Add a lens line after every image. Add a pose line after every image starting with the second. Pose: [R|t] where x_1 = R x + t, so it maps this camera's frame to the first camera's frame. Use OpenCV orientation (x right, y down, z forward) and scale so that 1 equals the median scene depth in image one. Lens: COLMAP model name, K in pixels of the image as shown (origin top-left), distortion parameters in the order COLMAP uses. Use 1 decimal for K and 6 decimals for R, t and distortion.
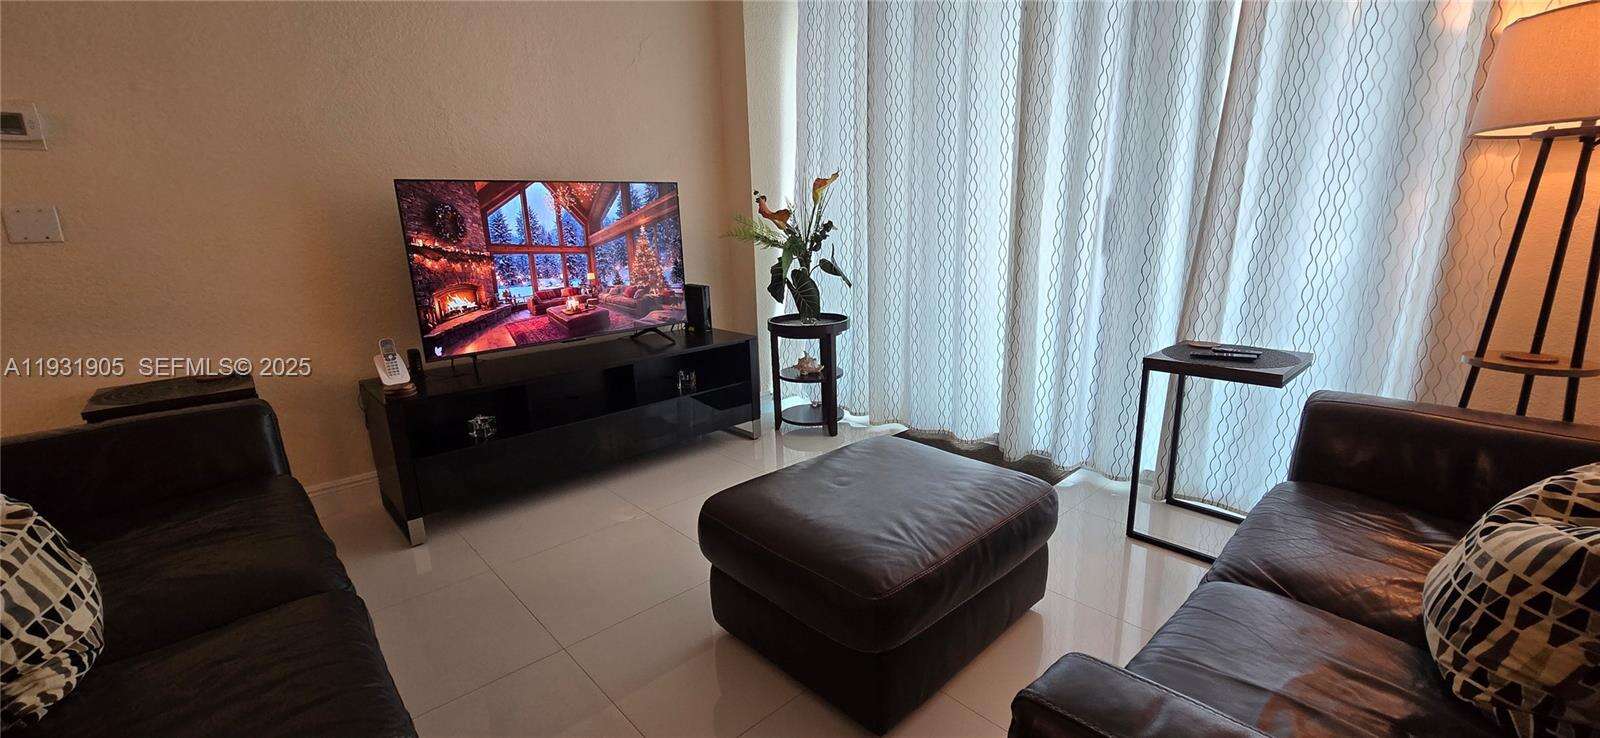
lens RADIAL K [[685.6, 0, 796.7], [0, 685.6, 377.3], [0, 0, 1]] dist [-0.002341, -0.000450]
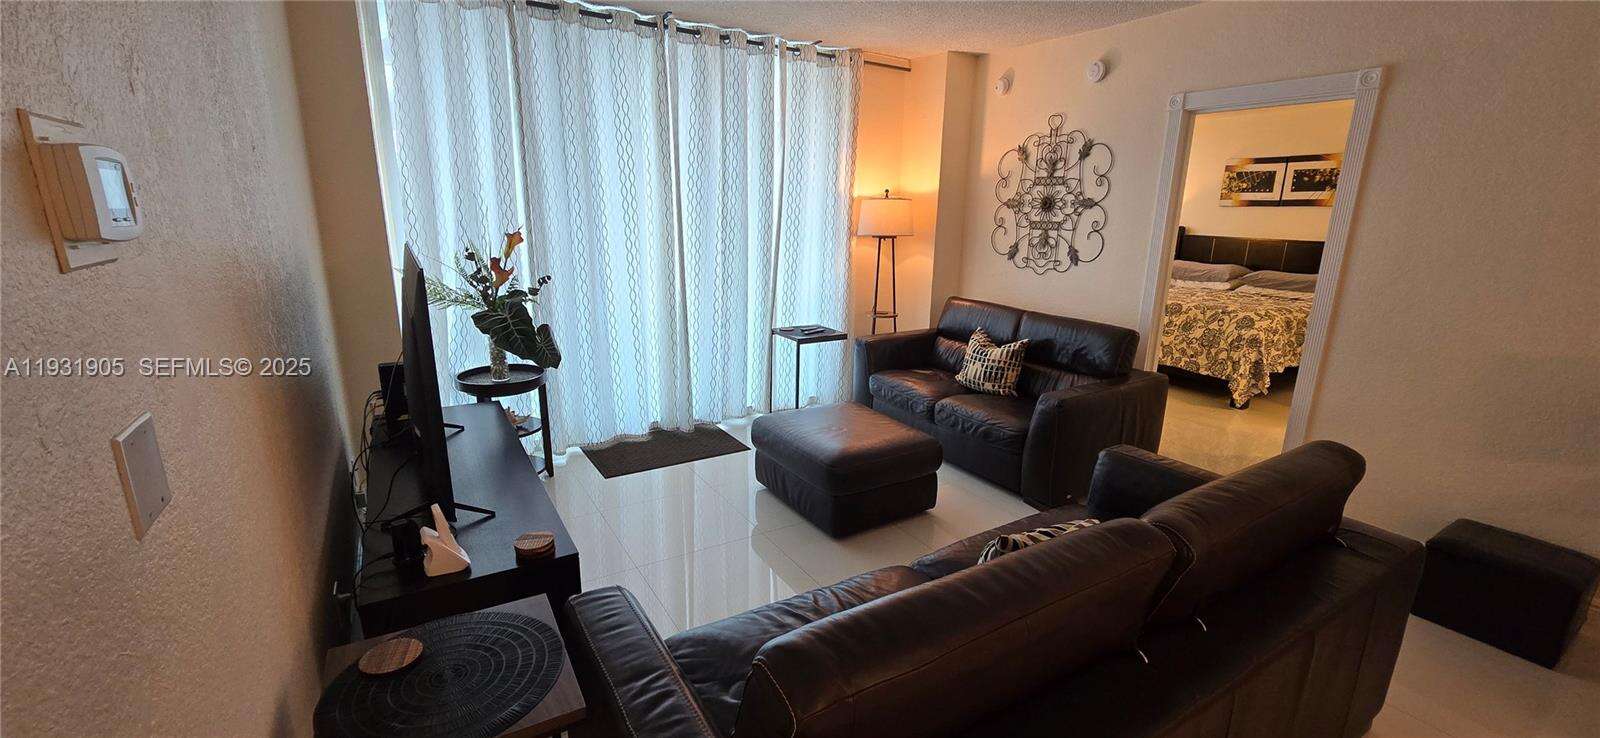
lens RADIAL K [[685.6, 0, 796.7], [0, 685.6, 377.3], [0, 0, 1]] dist [-0.002341, -0.000450]
pose [[0.206109, -0.221843, 0.953050, -3.105281], [0.221409, 0.959276, 0.175410, -0.603194], [-0.953151, 0.174860, 0.246833, 1.158240]]
